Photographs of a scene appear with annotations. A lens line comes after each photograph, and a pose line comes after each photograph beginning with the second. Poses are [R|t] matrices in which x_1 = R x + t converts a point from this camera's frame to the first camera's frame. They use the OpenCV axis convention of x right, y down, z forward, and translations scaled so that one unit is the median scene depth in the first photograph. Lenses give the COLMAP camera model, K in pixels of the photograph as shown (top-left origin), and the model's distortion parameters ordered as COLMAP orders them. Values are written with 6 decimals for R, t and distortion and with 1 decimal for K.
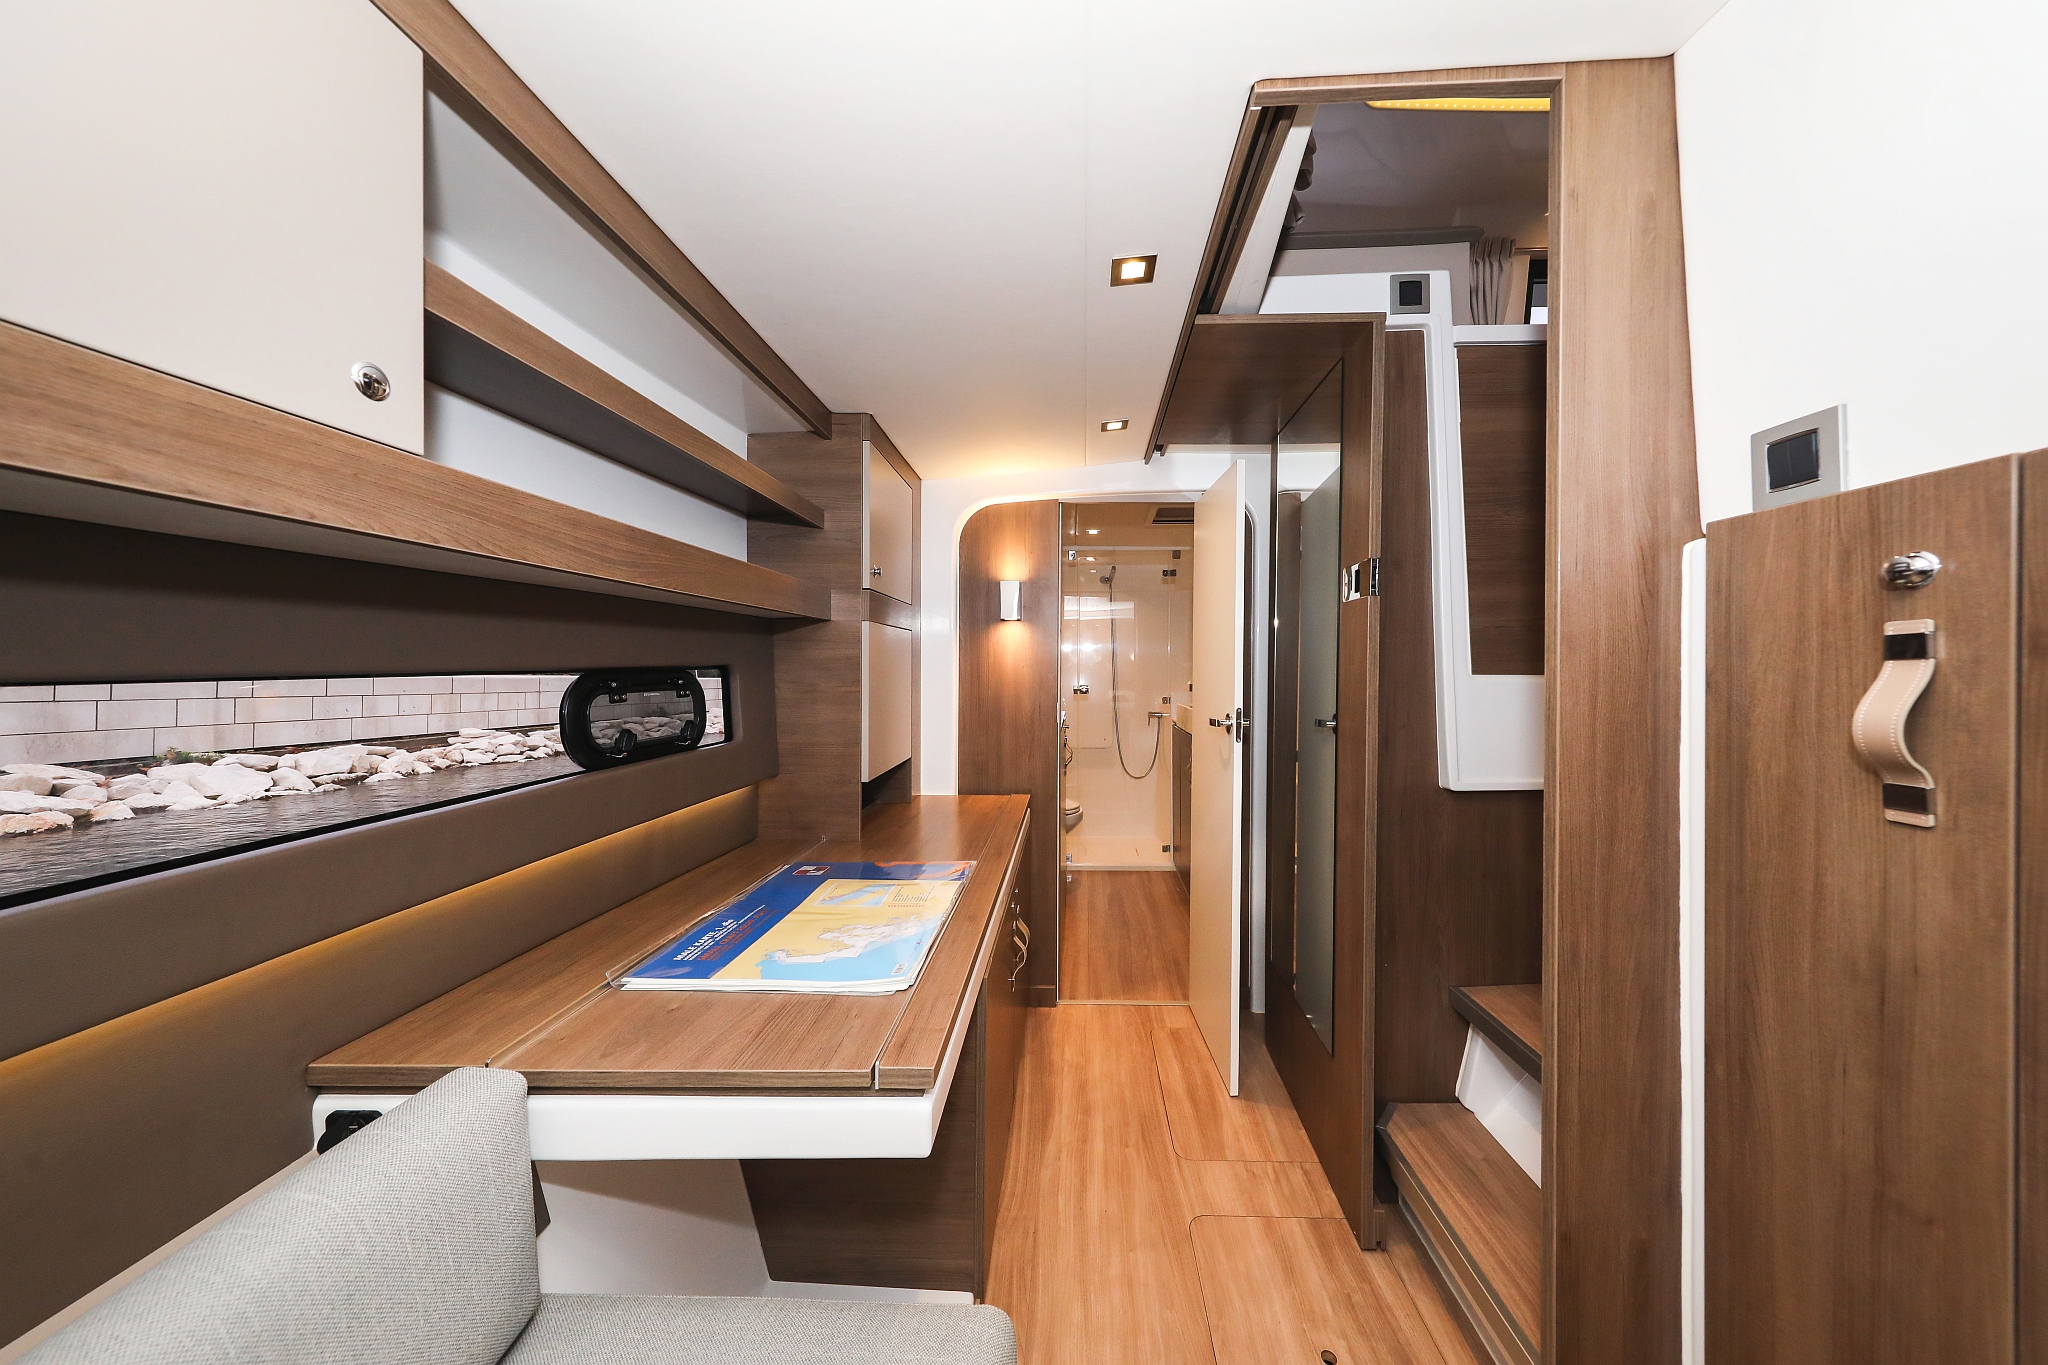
lens RADIAL K [[628.8, 0, 1060.8], [0, 628.8, 679.1], [0, 0, 1]] dist [0.032414, 0.000024]
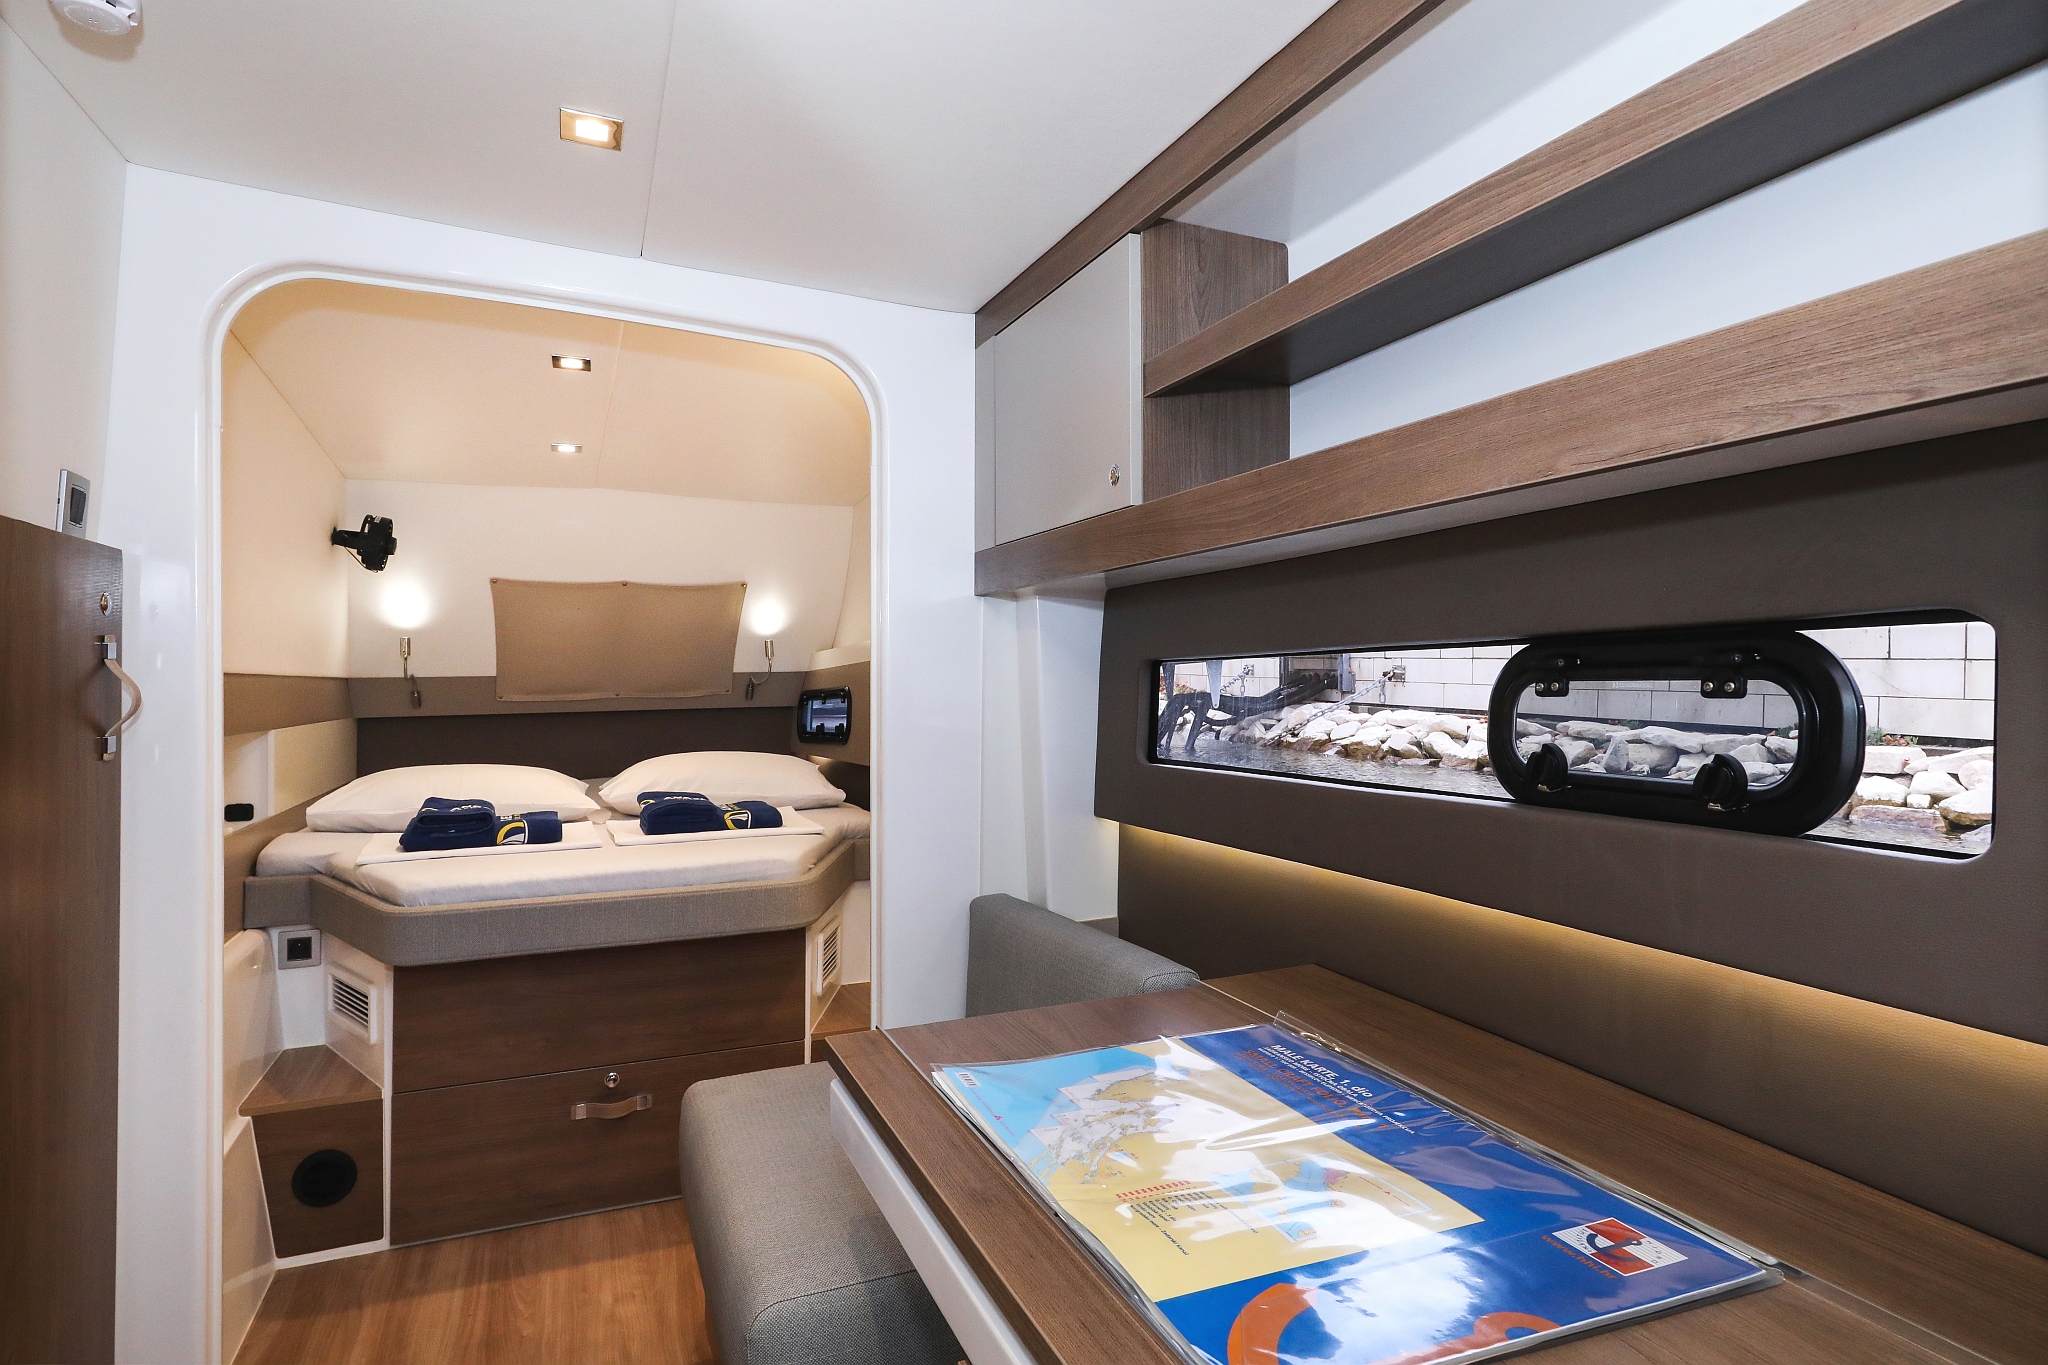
lens RADIAL K [[1120.0, 0, 1012.9], [0, 1120.0, 665.0], [0, 0, 1]] dist [0.003569, 0.000865]
pose [[-0.915776, 0.008319, -0.401602, 0.159535], [0.006507, 0.999962, 0.005876, -0.000997], [0.401636, 0.002768, -0.915795, 1.860582]]
